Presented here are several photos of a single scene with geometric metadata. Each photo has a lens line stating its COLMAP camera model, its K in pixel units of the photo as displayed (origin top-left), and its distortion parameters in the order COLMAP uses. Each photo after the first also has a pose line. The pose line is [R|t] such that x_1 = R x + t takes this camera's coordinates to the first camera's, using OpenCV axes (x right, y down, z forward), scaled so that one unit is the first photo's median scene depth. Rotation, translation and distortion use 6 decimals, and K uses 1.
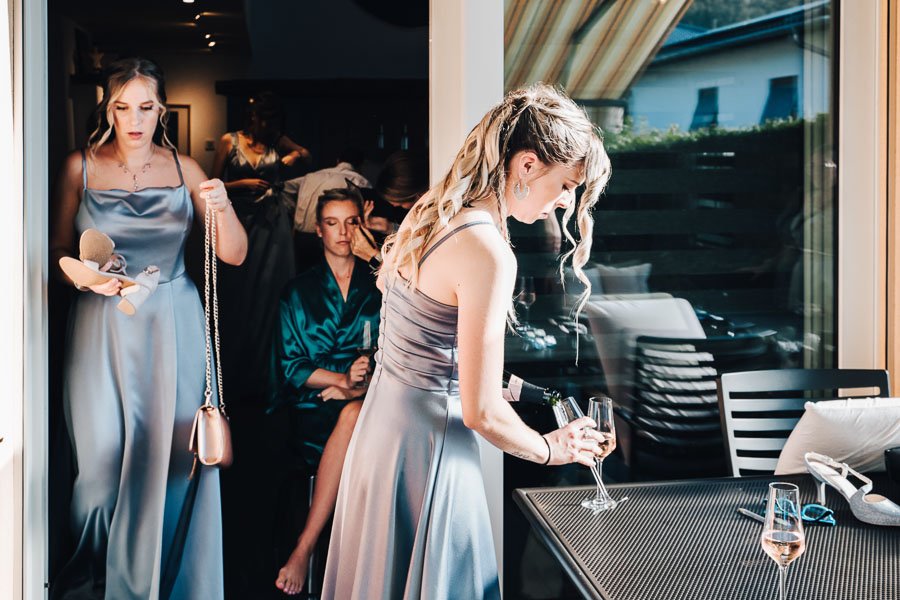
lens RADIAL K [[1038.2, 0, 450.0], [0, 1038.2, 300.0], [0, 0, 1]] dist [0.000377, 0.000629]
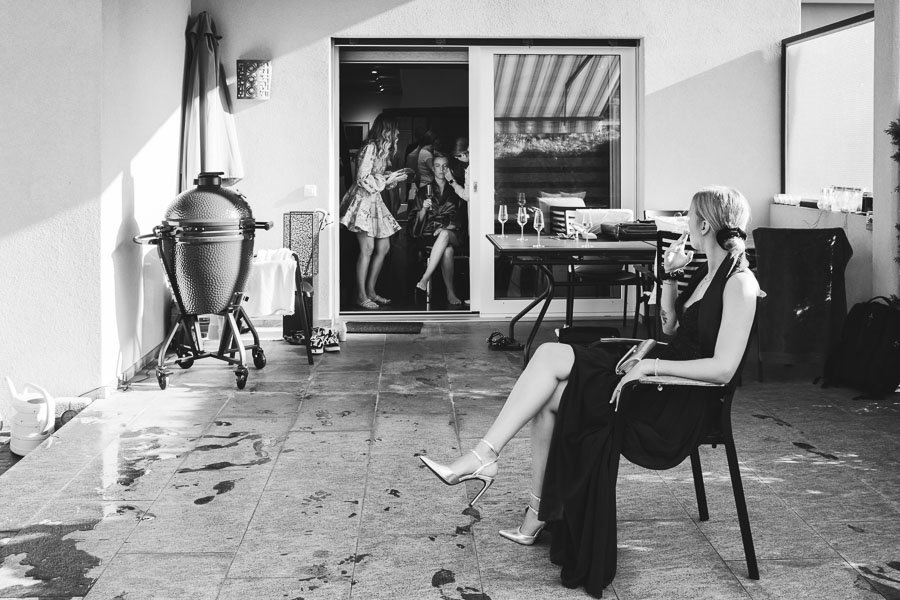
lens RADIAL K [[889.6, 0, 450.0], [0, 889.6, 300.0], [0, 0, 1]] dist [-0.002441, -0.000721]
pose [[0.992214, 0.003921, -0.124486, 0.197844], [-0.001923, 0.999868, 0.016163, 0.225276], [0.124533, -0.015798, 0.992090, -1.224573]]
